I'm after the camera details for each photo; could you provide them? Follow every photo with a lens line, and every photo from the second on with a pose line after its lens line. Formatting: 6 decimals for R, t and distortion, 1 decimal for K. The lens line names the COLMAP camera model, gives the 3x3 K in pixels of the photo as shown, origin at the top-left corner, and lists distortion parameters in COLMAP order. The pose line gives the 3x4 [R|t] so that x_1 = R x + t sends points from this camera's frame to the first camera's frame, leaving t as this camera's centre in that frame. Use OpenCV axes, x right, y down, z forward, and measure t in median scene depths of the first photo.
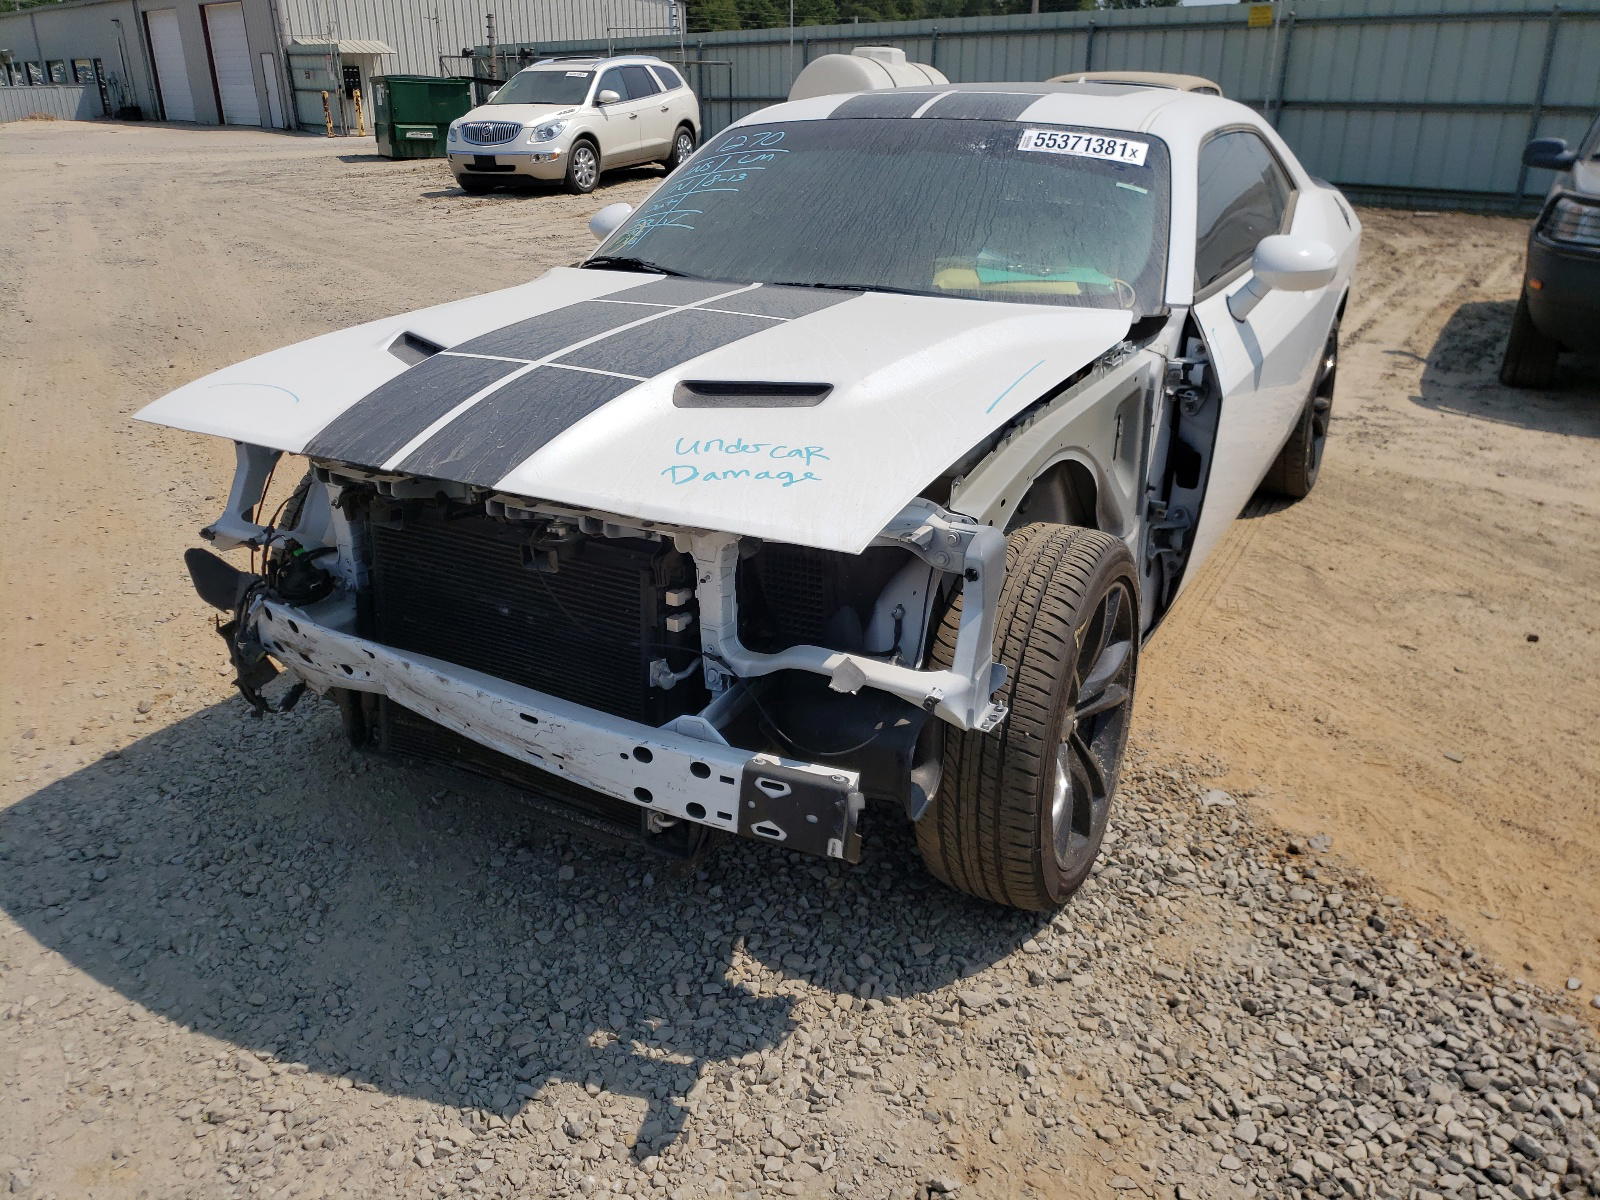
lens RADIAL K [[1233.8, 0, 800.0], [0, 1233.8, 597.7], [0, 0, 1]] dist [-0.014190, 0.006838]
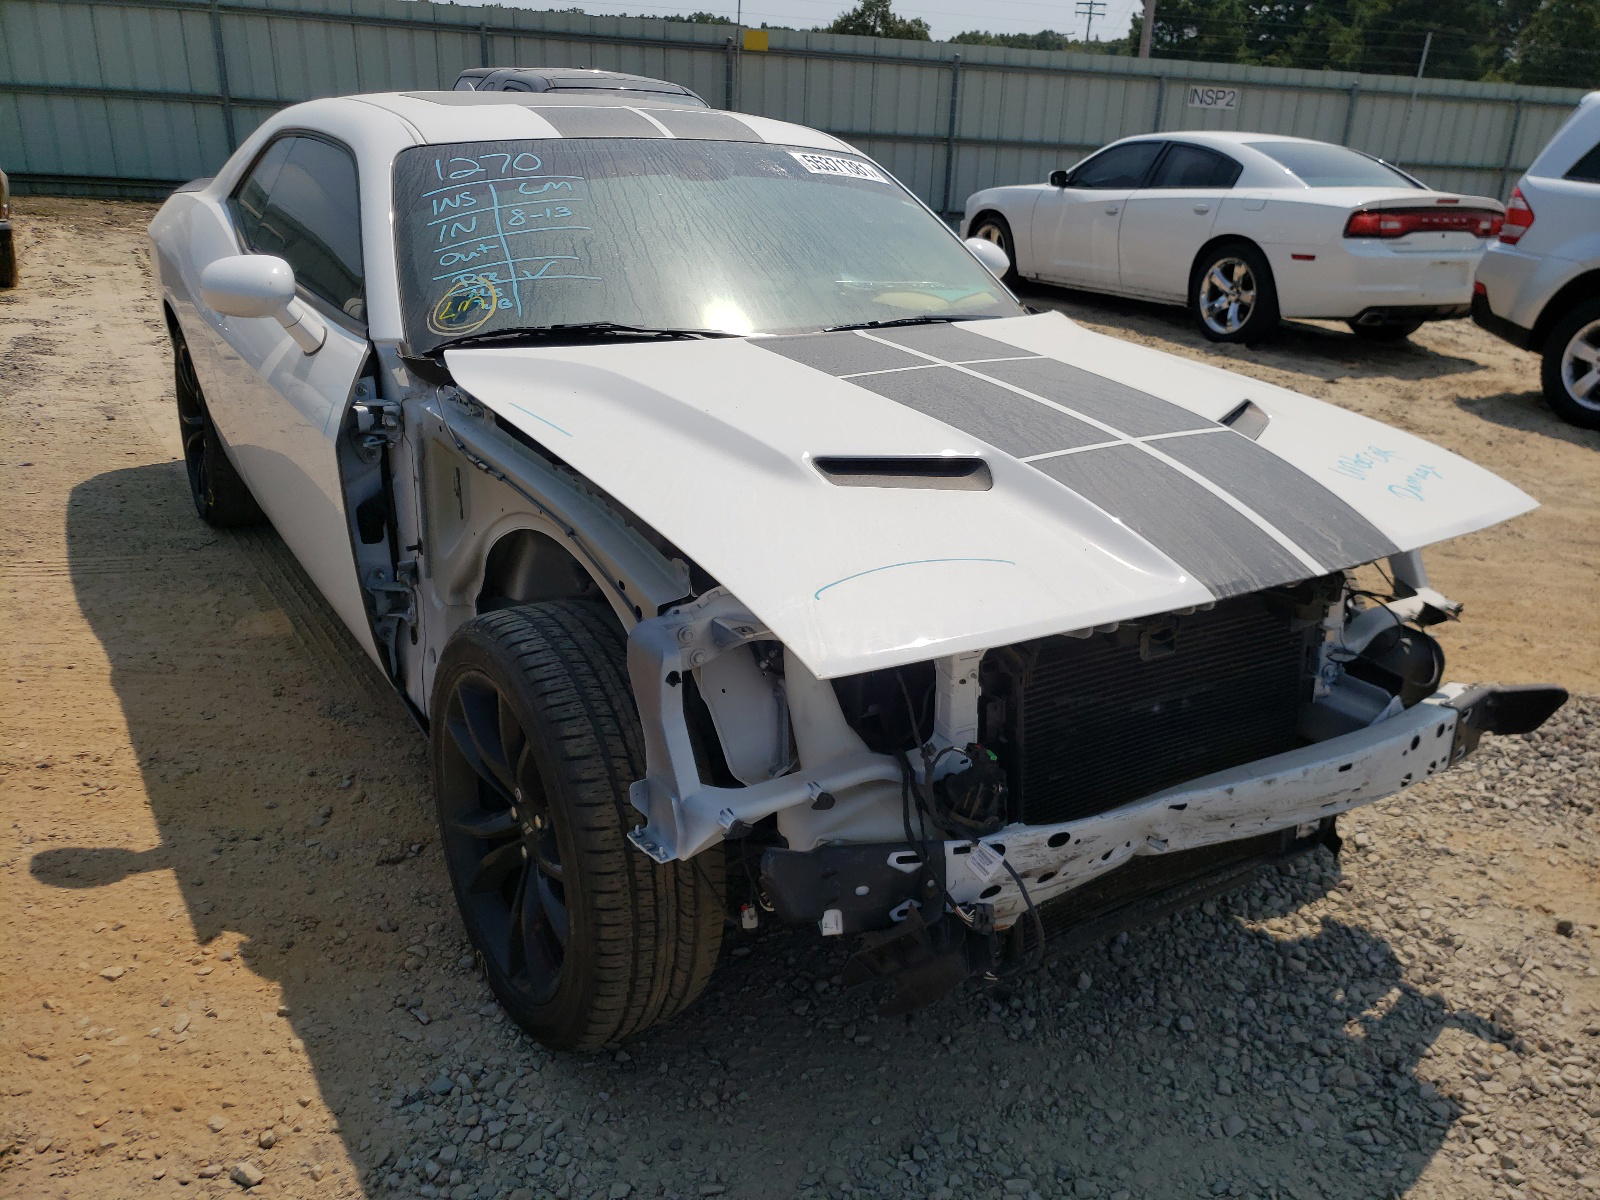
lens RADIAL K [[1233.8, 0, 802.9], [0, 1233.8, 600.9], [0, 0, 1]] dist [-0.014190, 0.006838]
pose [[0.467777, -0.297677, 0.832209, -1.074239], [0.284472, 0.942182, 0.177115, -0.292357], [-0.836815, 0.153890, 0.525412, 0.729231]]
